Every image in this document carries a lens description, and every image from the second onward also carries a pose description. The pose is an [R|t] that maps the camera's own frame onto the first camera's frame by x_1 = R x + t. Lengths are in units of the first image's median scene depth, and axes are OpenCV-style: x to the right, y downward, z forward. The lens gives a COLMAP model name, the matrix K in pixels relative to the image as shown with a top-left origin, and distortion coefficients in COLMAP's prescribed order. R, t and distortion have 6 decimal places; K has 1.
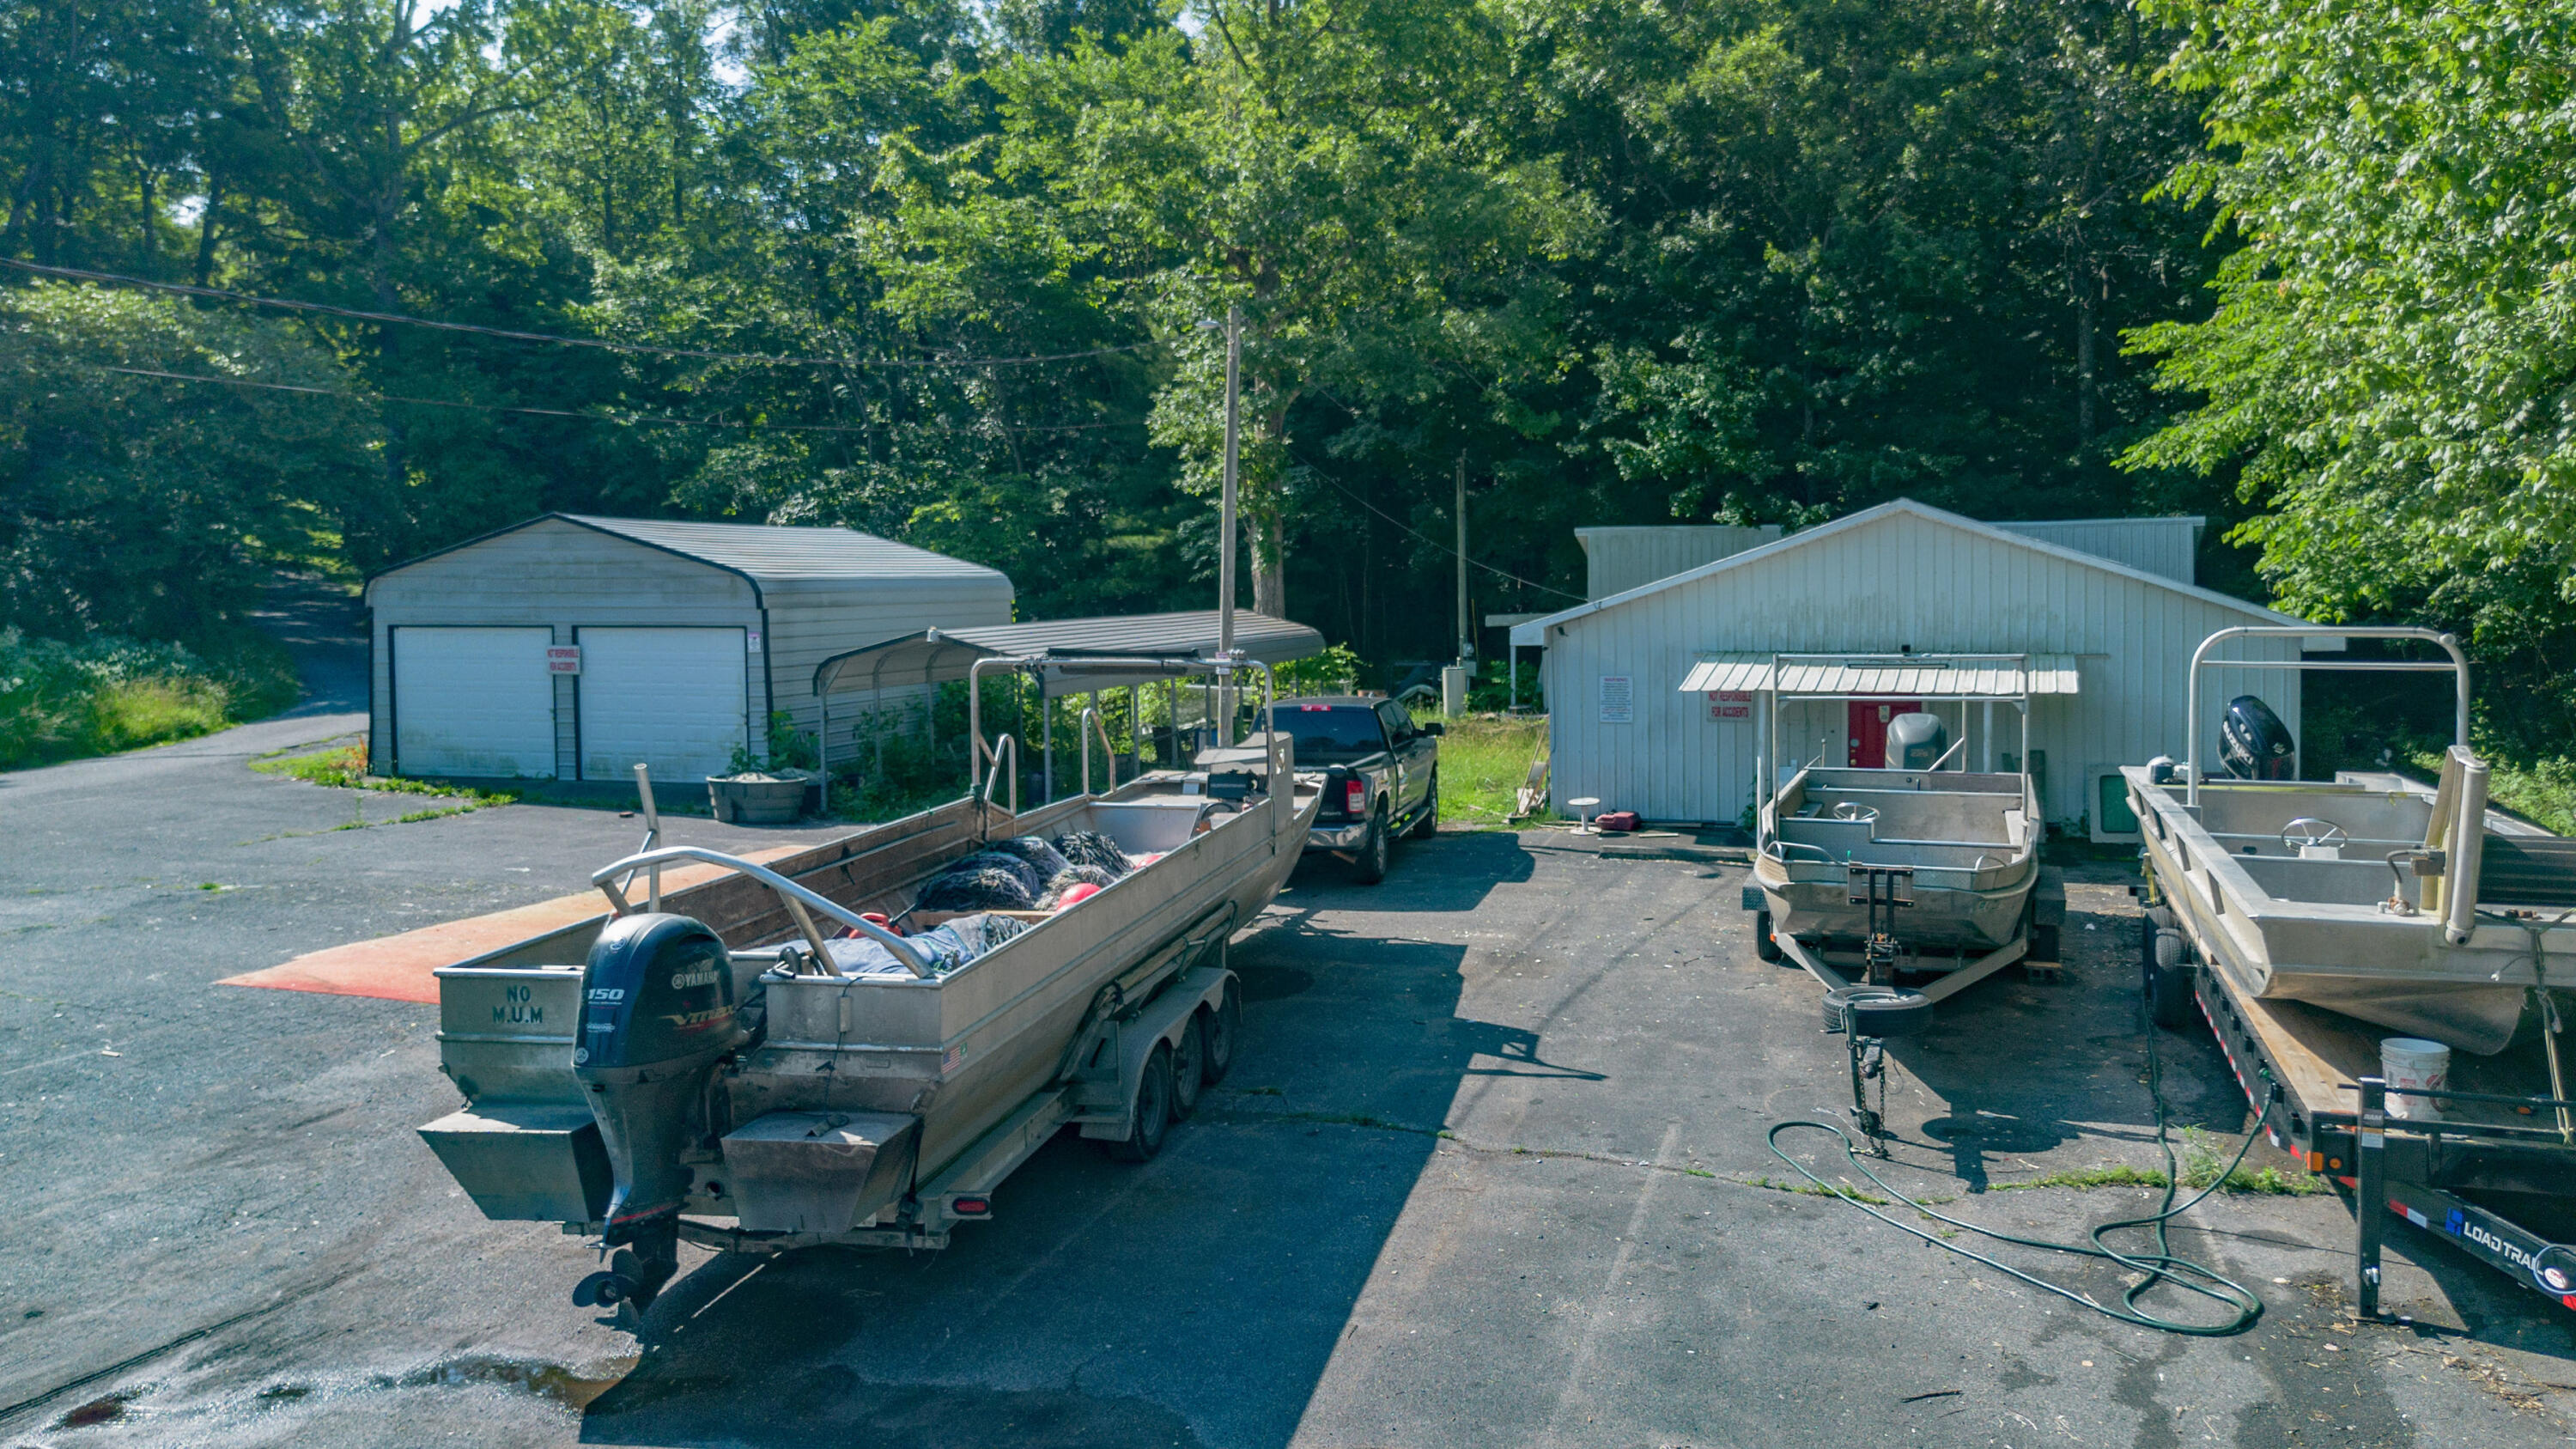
lens RADIAL K [[1960.0, 0, 1292.2], [0, 1960.0, 658.9], [0, 0, 1]] dist [0.007112, 0.002326]
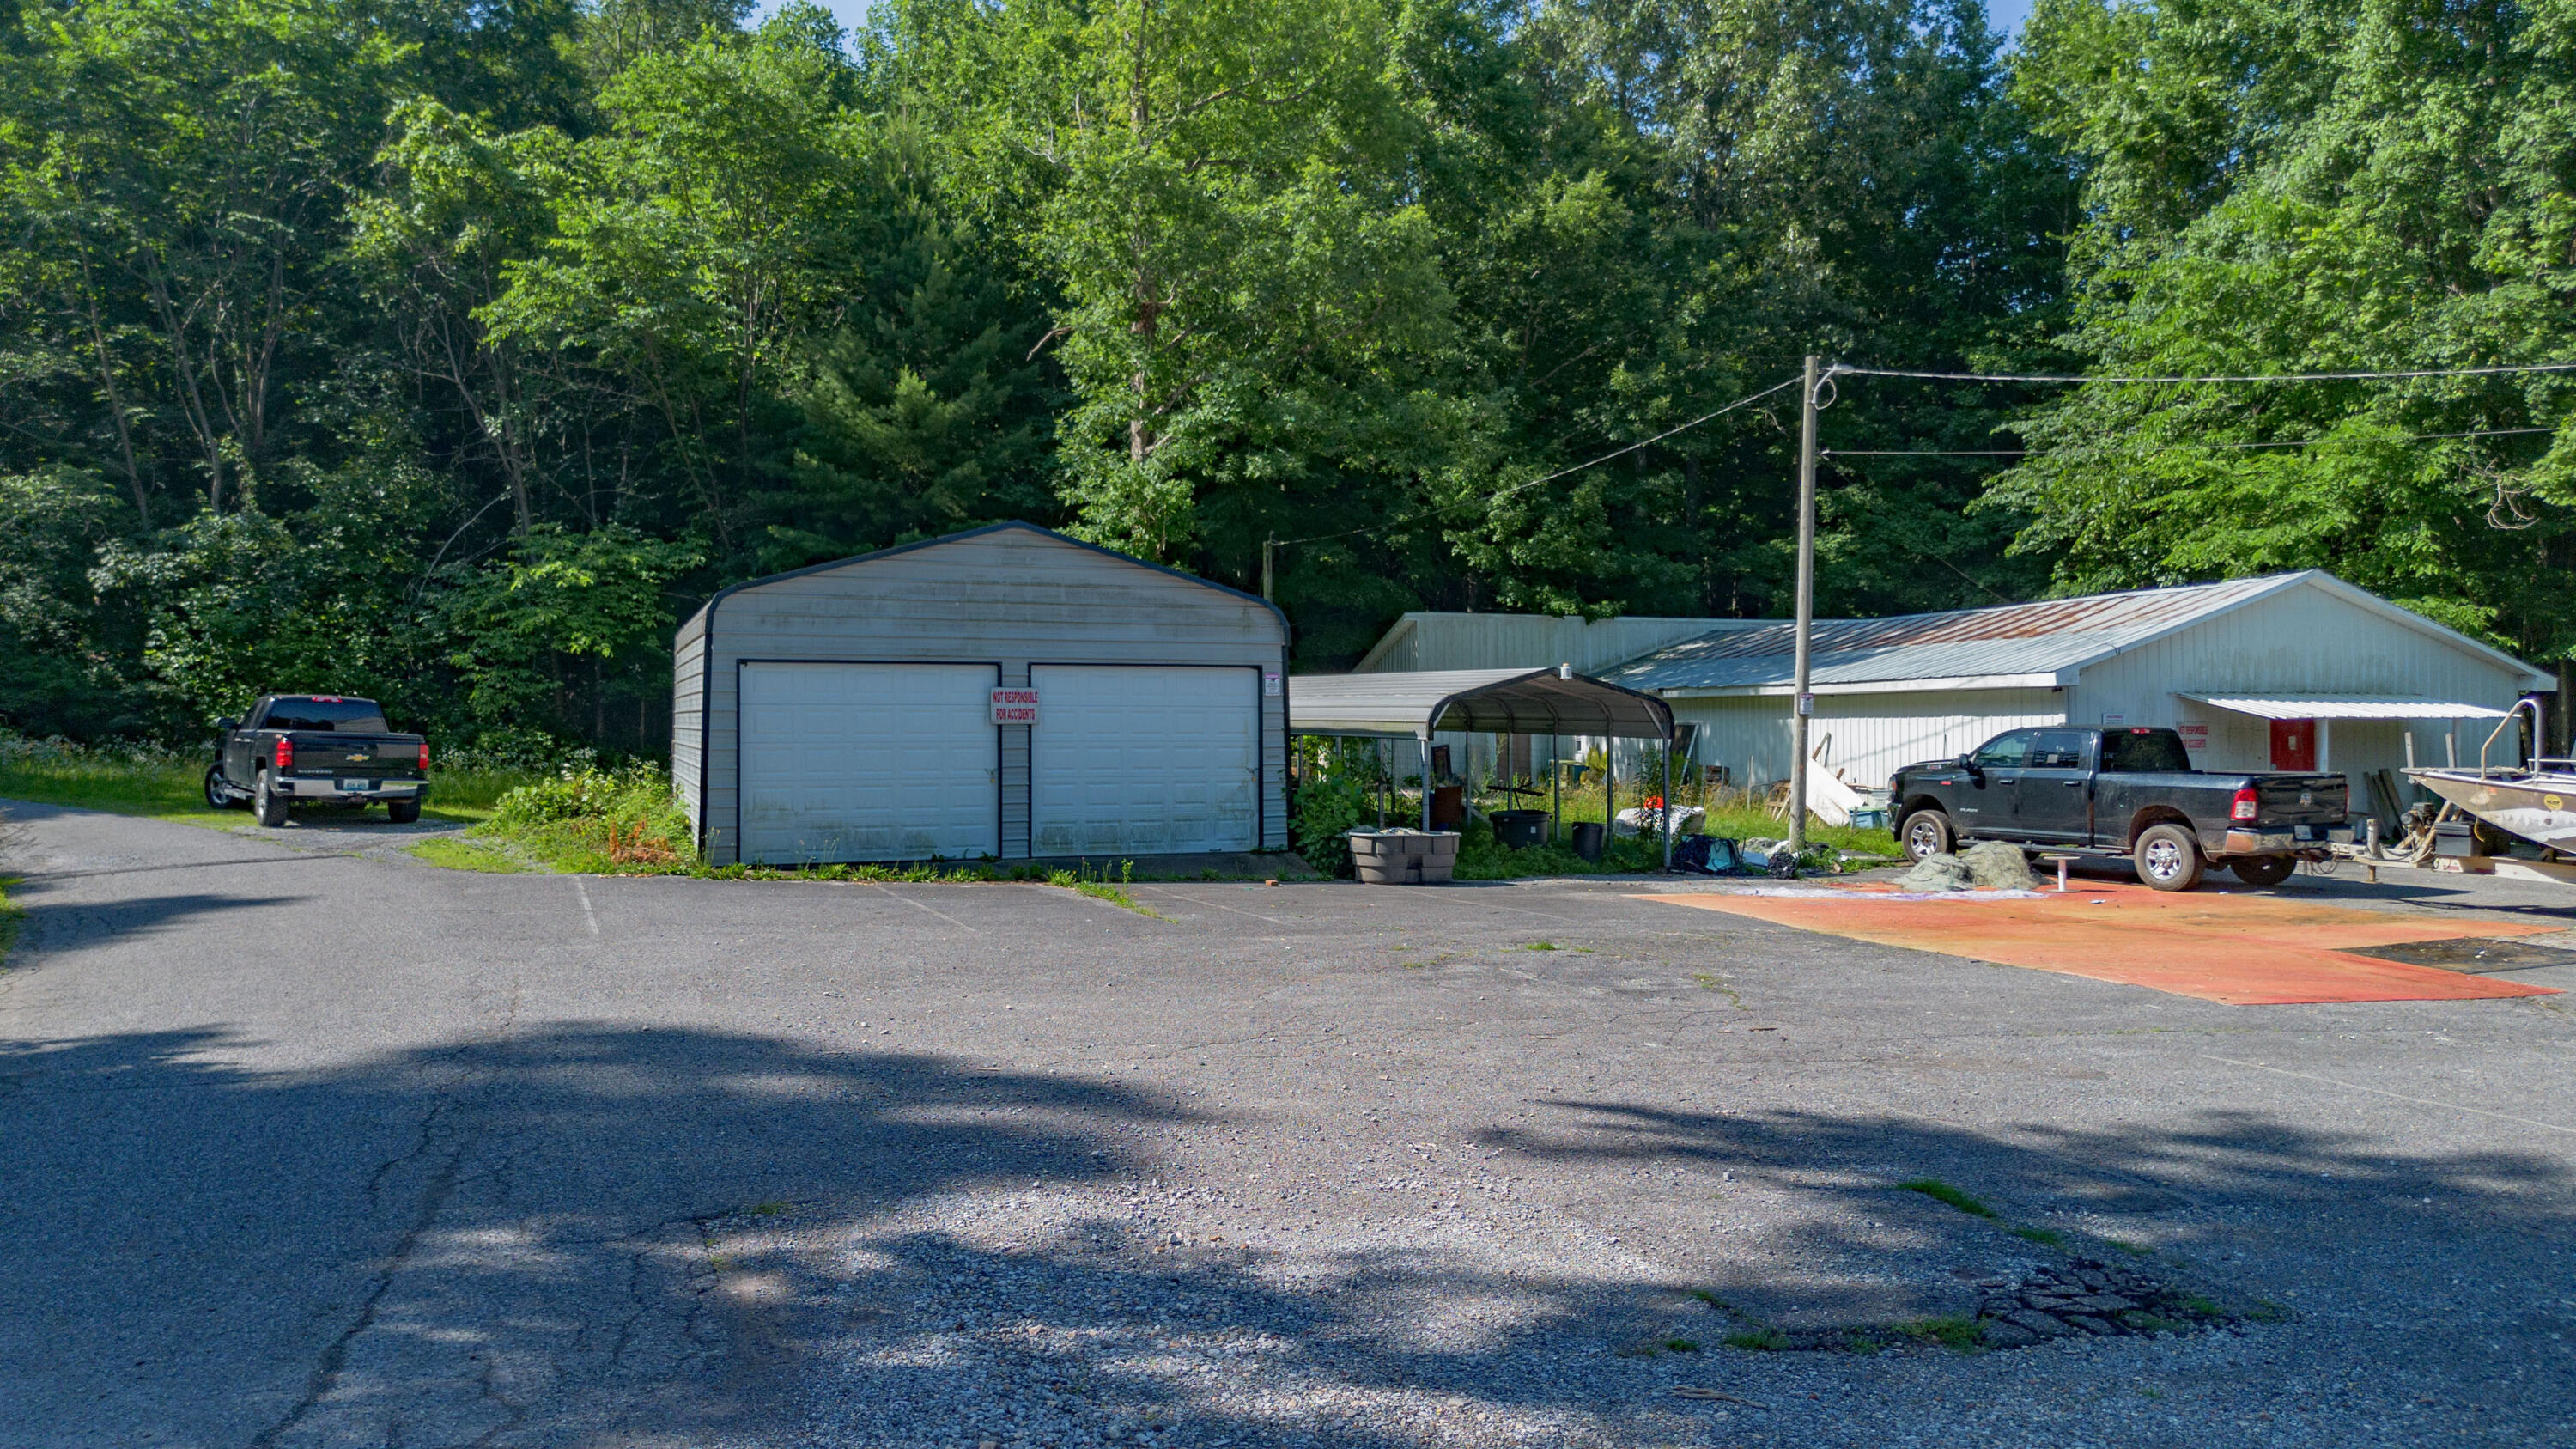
lens RADIAL K [[1931.8, 0, 1204.0], [0, 1931.8, 728.3], [0, 0, 1]] dist [0.050931, -0.061726]
pose [[0.807435, 0.003693, 0.589945, -0.761906], [0.017594, 0.999385, -0.030336, 0.034135], [-0.589694, 0.034874, 0.806874, 0.323653]]
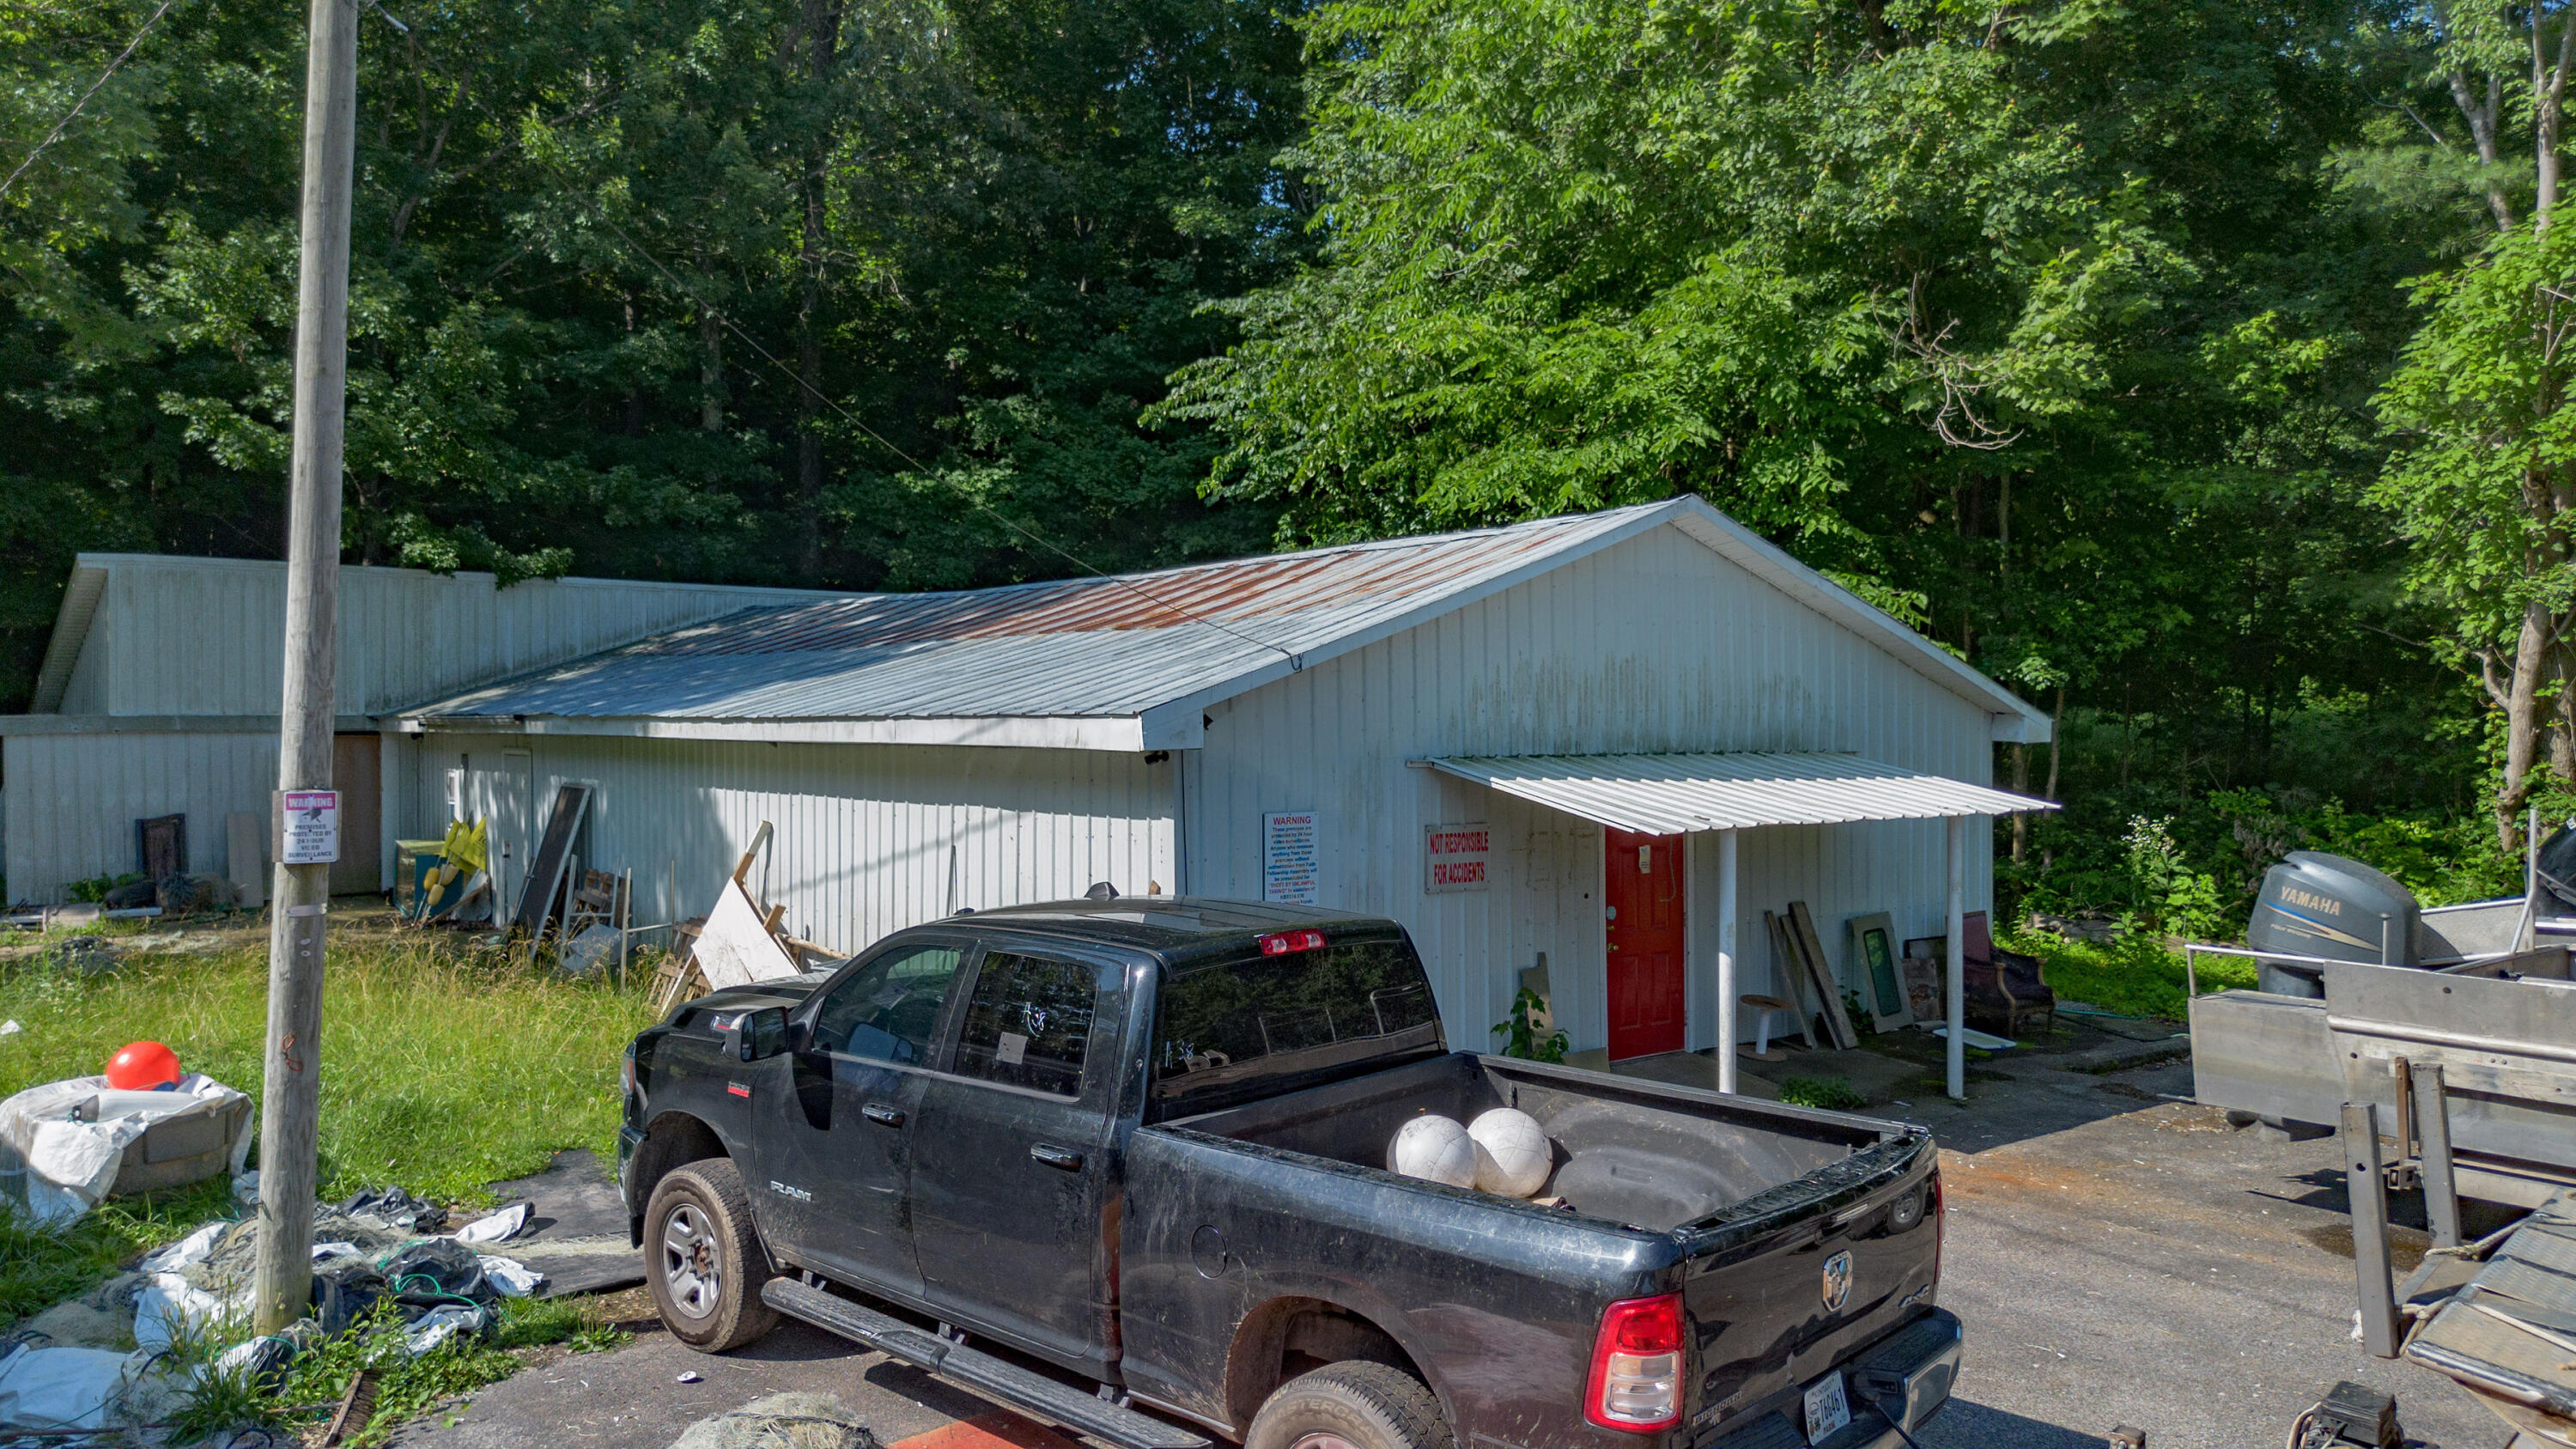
lens RADIAL K [[1840.1, 0, 1312.2], [0, 1840.1, 730.7], [0, 0, 1]] dist [0.076092, -0.074492]
pose [[0.528932, -0.002542, 0.848660, -0.153826], [0.024002, 0.999640, -0.011965, -0.006350], [-0.848325, 0.026698, 0.528803, 0.628002]]
